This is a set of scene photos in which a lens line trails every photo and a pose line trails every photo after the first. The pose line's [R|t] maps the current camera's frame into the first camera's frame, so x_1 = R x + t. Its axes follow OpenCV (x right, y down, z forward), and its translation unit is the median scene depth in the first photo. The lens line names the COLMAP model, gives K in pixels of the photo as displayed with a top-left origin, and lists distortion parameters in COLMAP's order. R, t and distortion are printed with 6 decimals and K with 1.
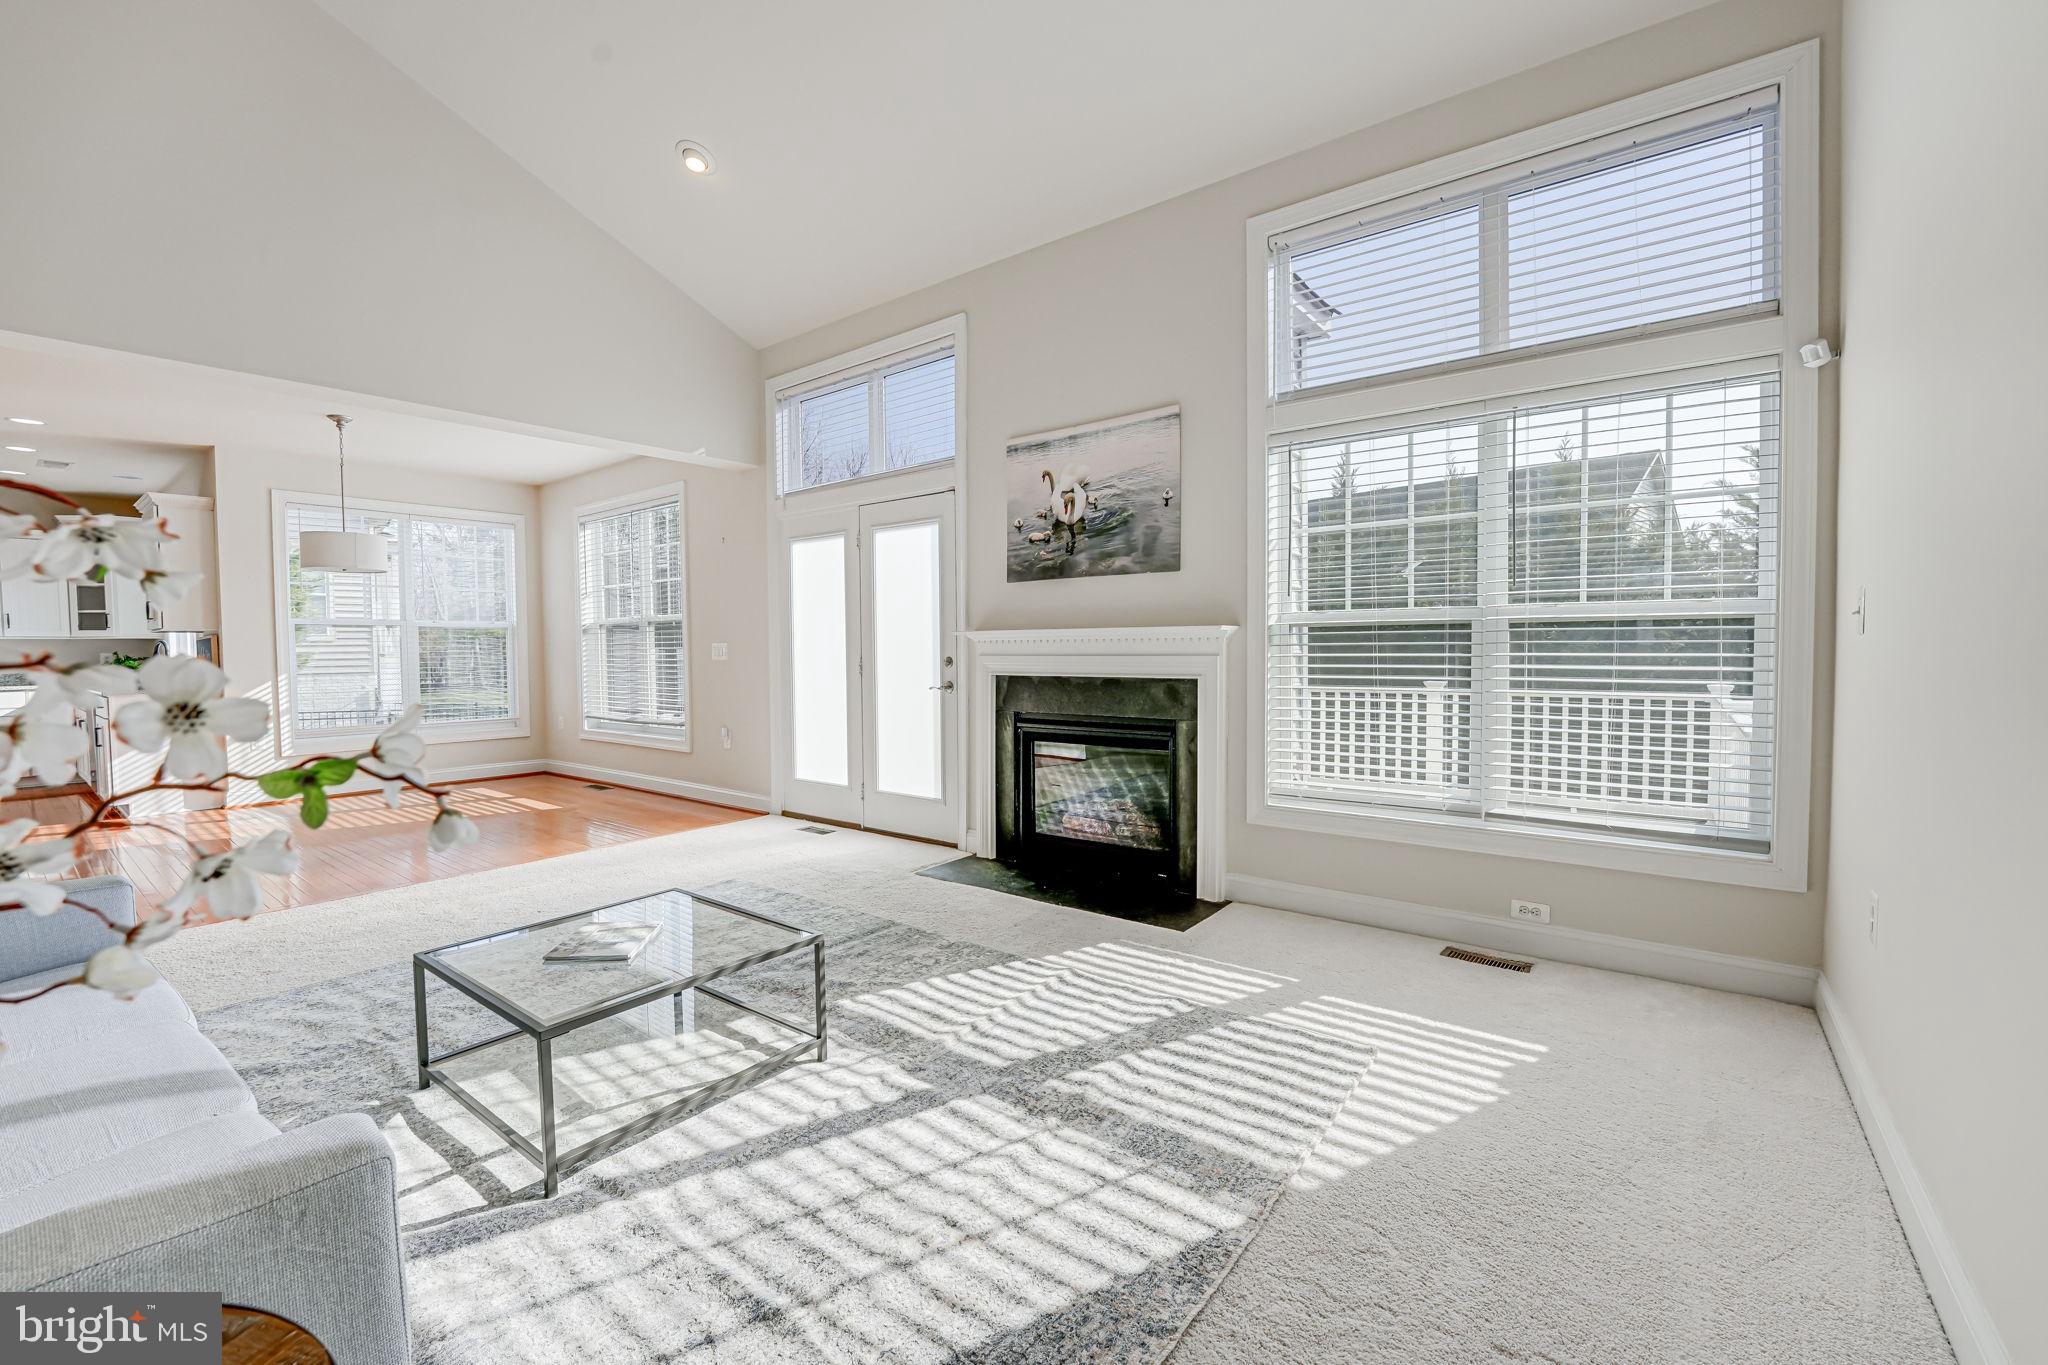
lens RADIAL K [[840.2, 0, 1019.8], [0, 840.2, 678.3], [0, 0, 1]] dist [-0.022976, 0.001639]
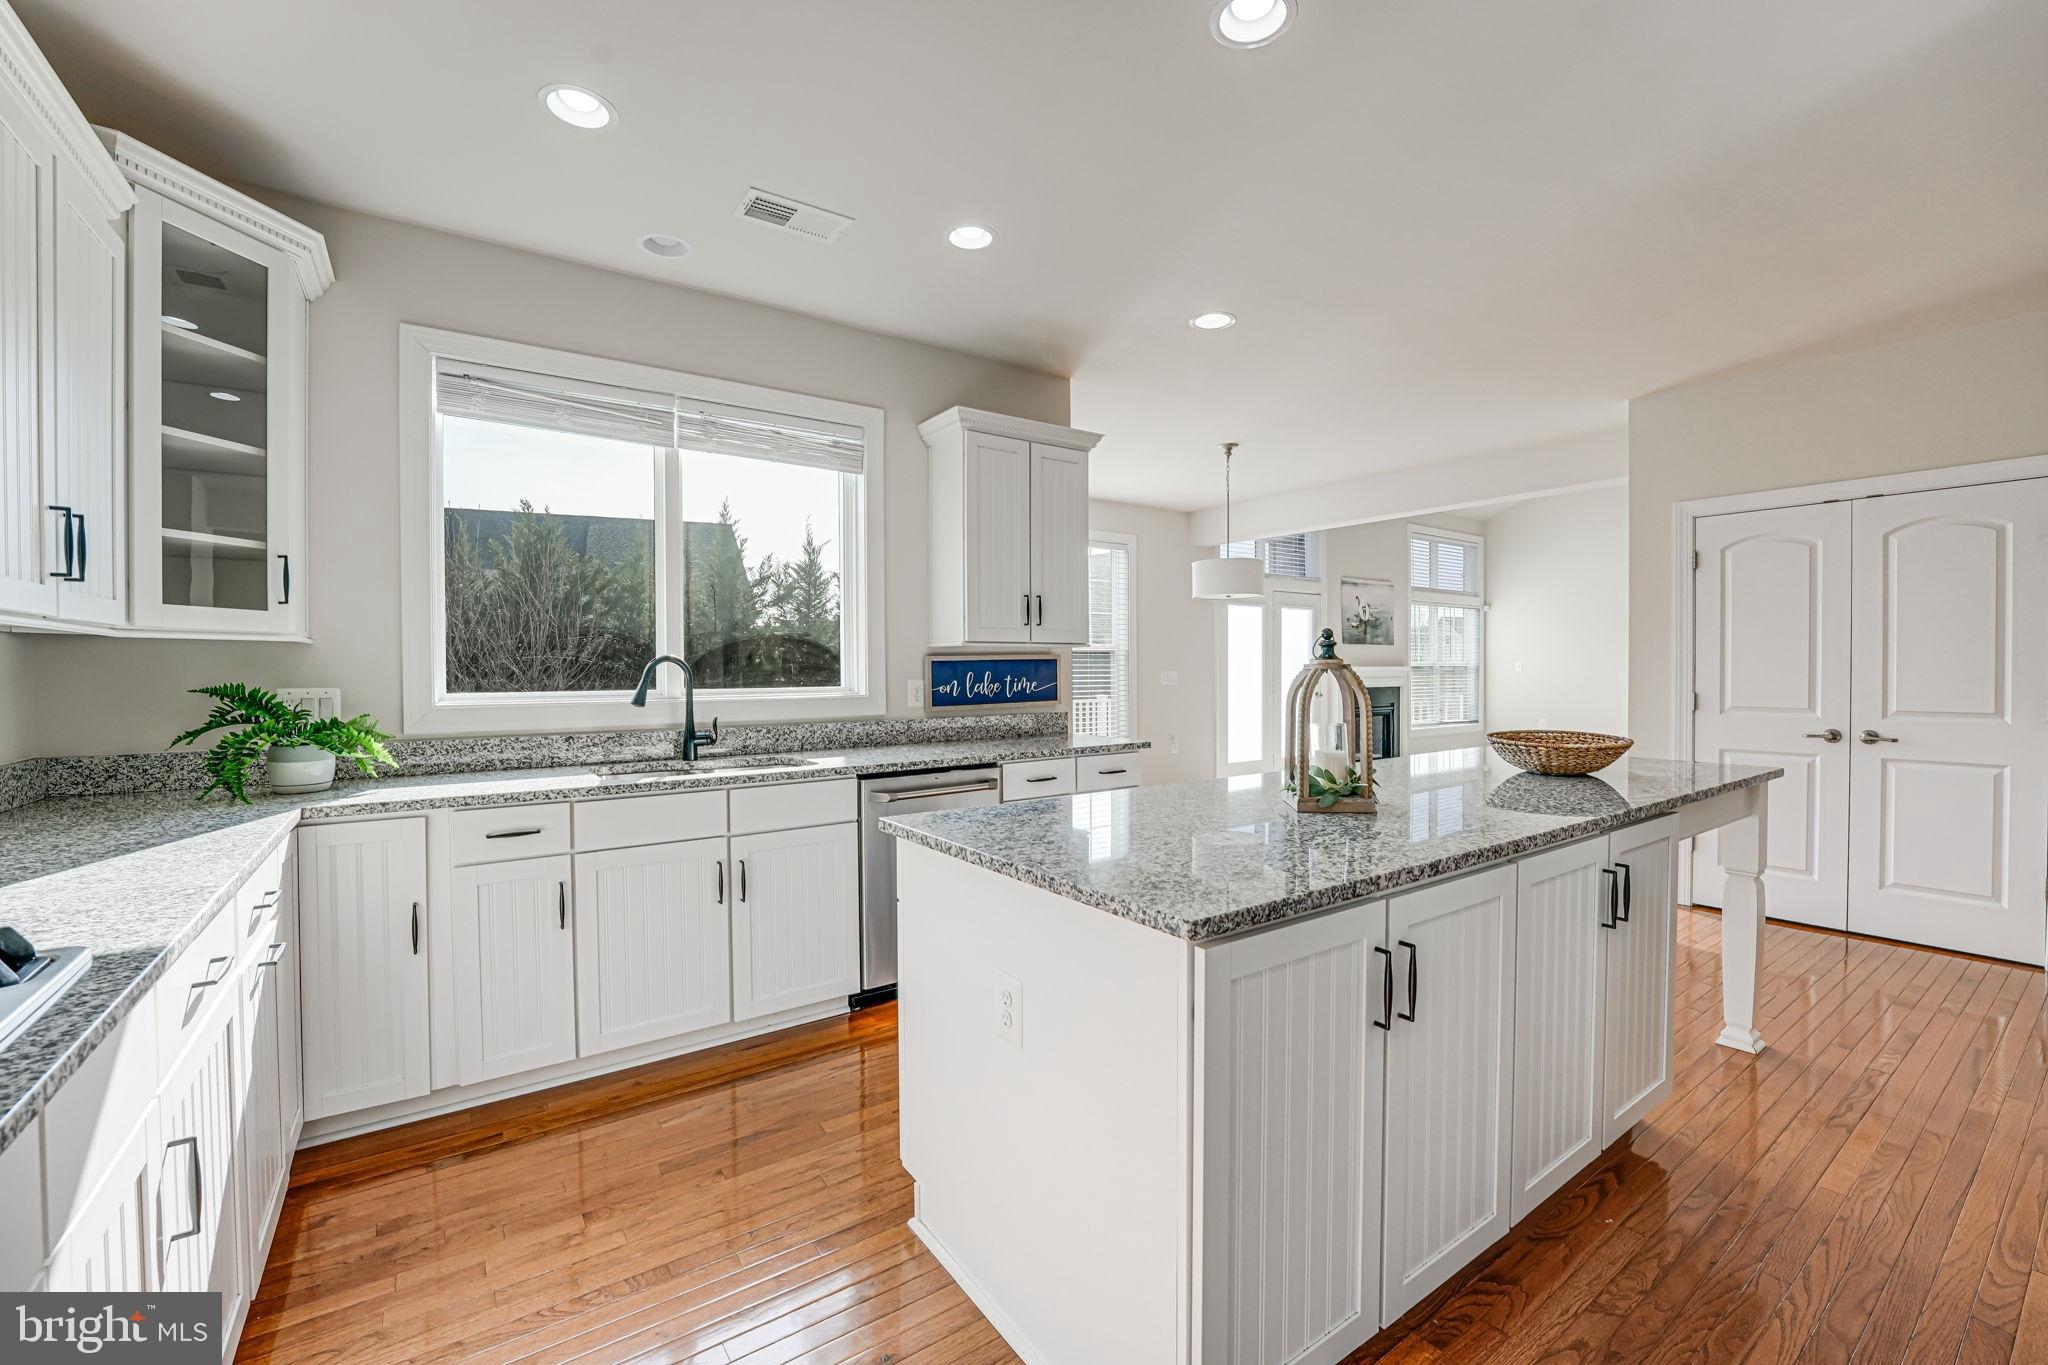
lens RADIAL K [[840.2, 0, 1026.3], [0, 840.2, 677.9], [0, 0, 1]] dist [-0.022976, 0.001639]
pose [[0.288881, -0.004023, 0.957356, -2.382654], [0.037069, 0.999288, -0.006986, -0.046158], [-0.956647, 0.037507, 0.288825, 1.217503]]
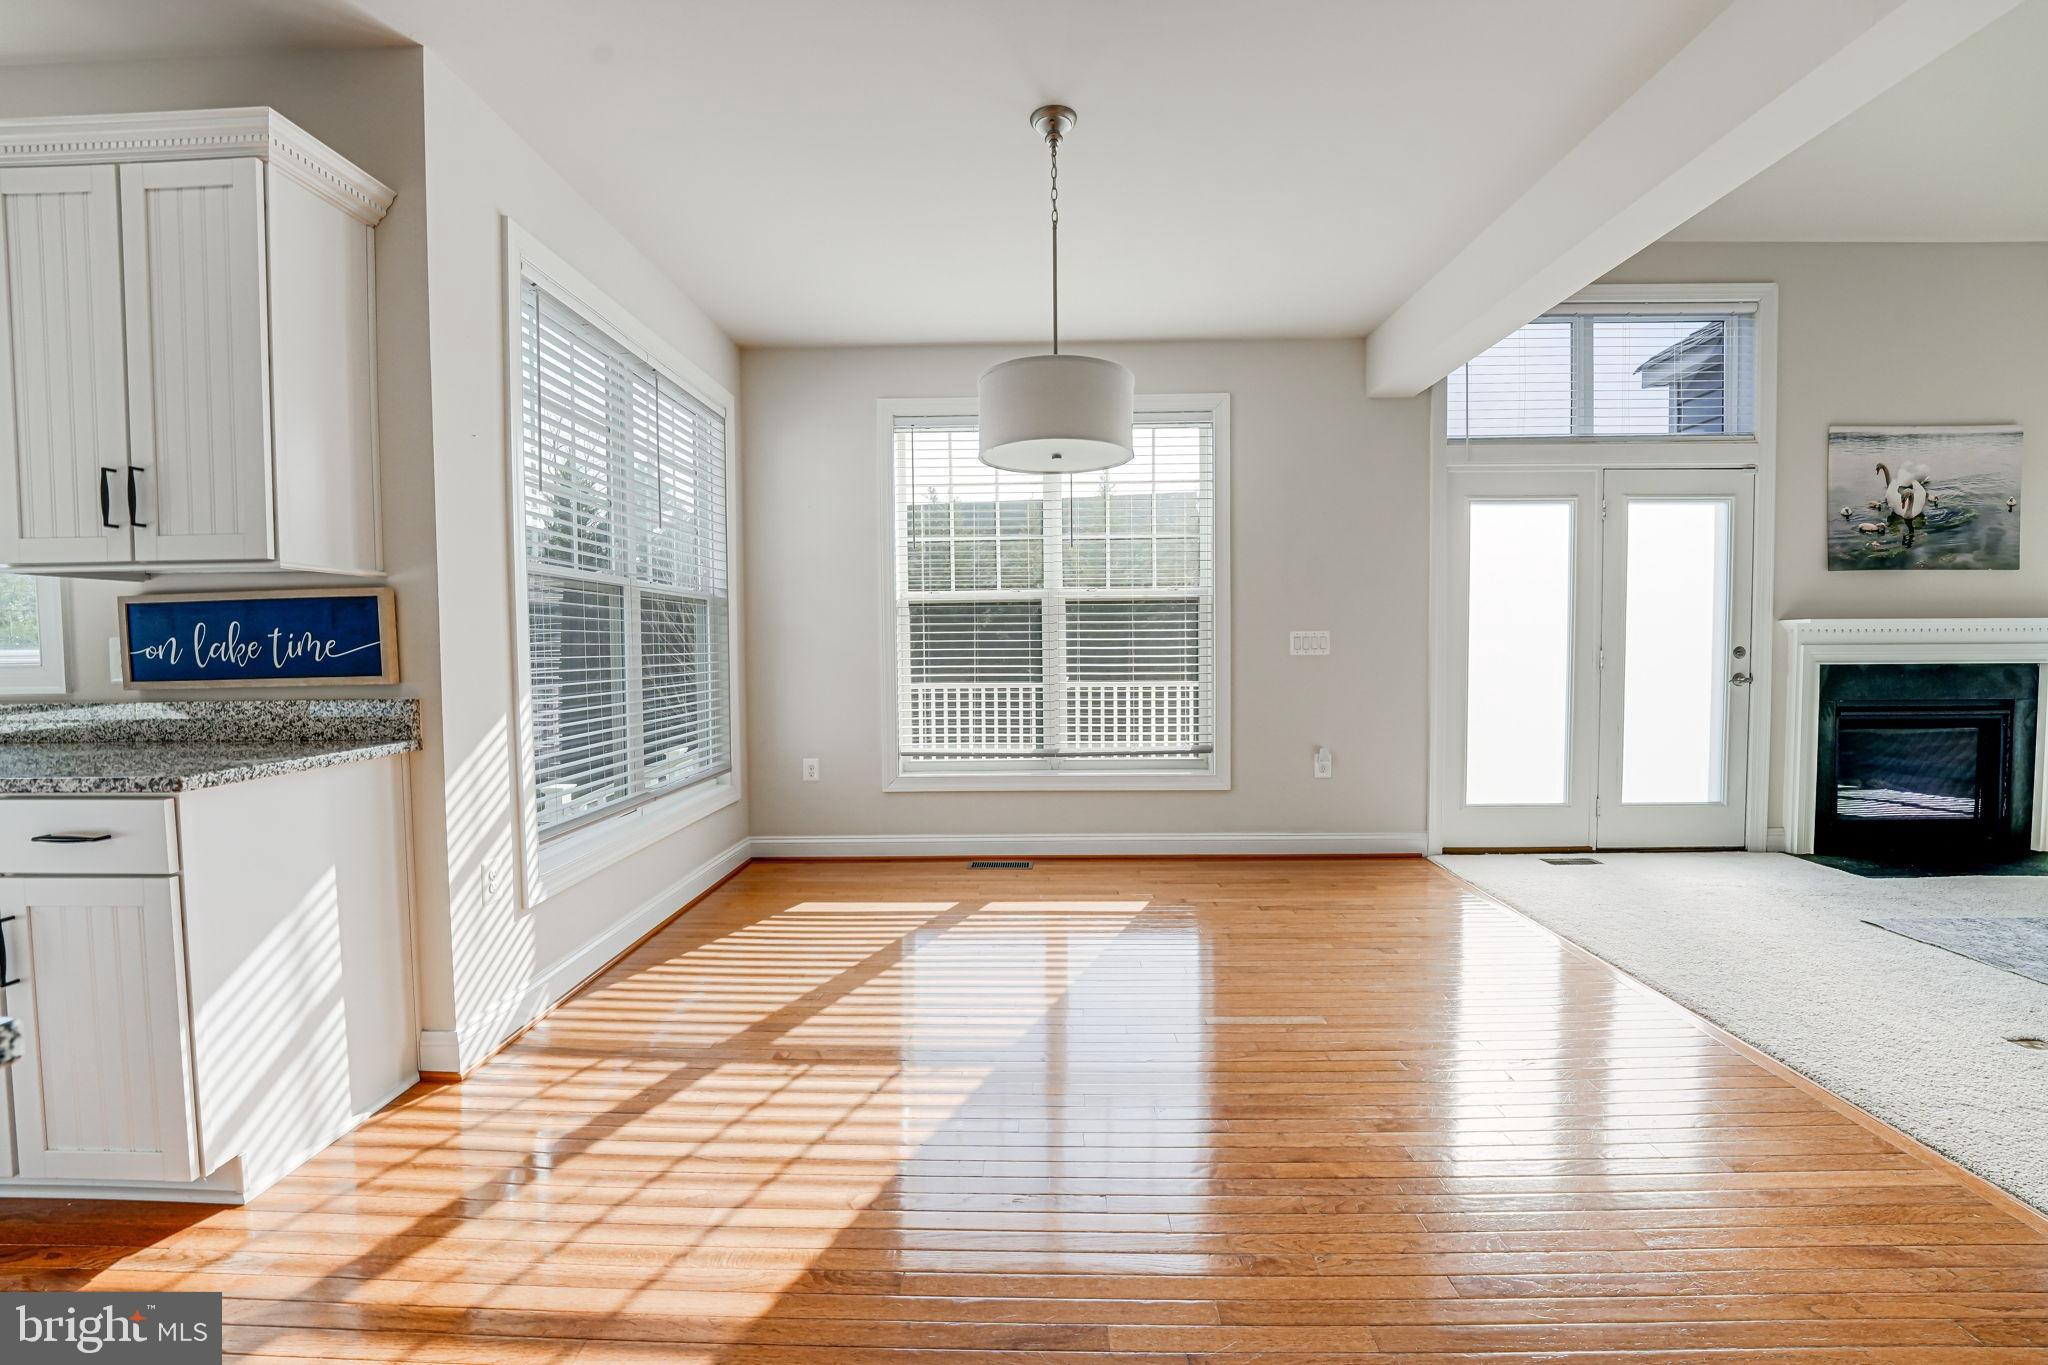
lens RADIAL K [[840.2, 0, 1021.9], [0, 840.2, 682.3], [0, 0, 1]] dist [-0.022976, 0.001639]
pose [[0.802534, -0.026072, 0.596036, -1.425898], [0.024834, 0.999639, 0.010289, -0.017092], [-0.596089, 0.006545, 0.802892, 0.830660]]
